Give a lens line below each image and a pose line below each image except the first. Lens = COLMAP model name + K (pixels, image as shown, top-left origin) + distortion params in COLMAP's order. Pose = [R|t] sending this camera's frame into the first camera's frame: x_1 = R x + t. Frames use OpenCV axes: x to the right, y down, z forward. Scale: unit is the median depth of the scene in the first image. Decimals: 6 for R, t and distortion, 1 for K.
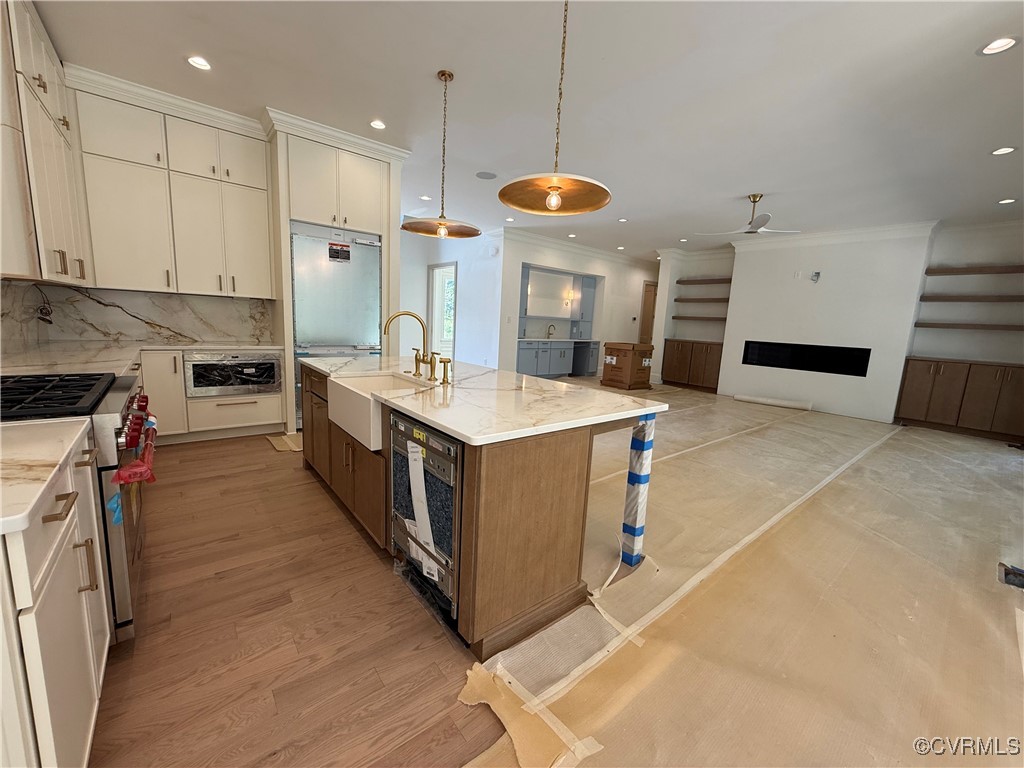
lens RADIAL K [[405.7, 0, 512.0], [0, 405.7, 384.0], [0, 0, 1]] dist [0.001742, 0.000197]
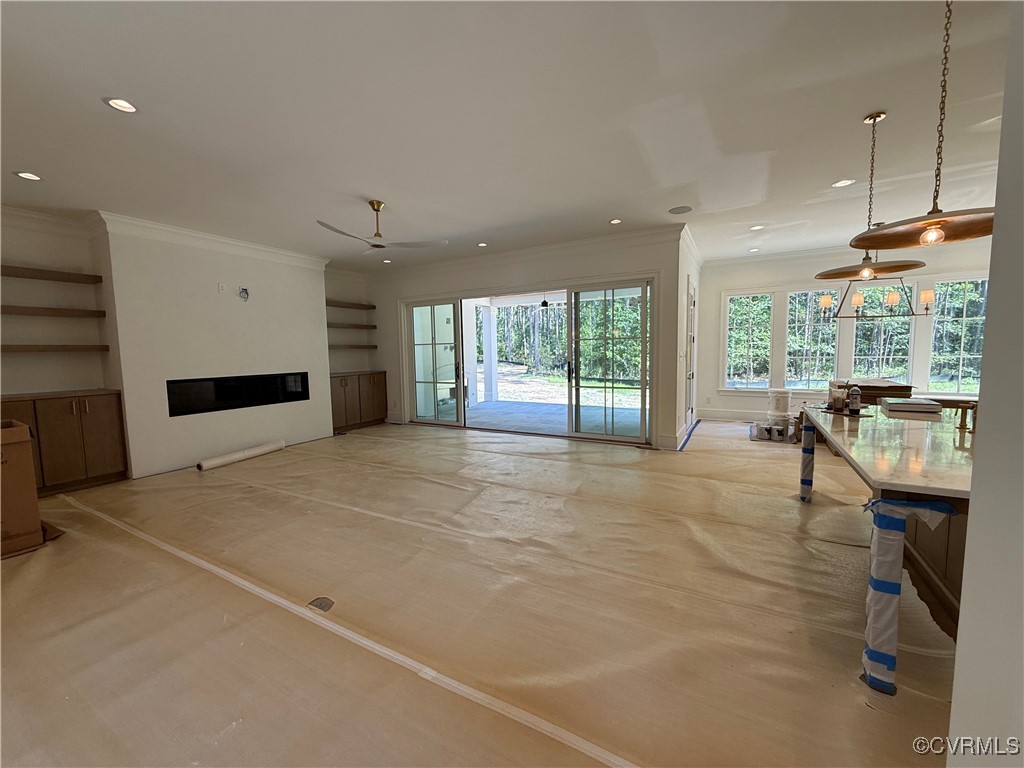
lens RADIAL K [[405.7, 0, 512.0], [0, 405.7, 384.0], [0, 0, 1]] dist [0.001742, 0.000197]
pose [[-0.338573, -0.127428, 0.932272, -0.321489], [0.142706, 0.972372, 0.184736, -0.230125], [-0.930055, 0.195588, -0.311034, 1.133107]]
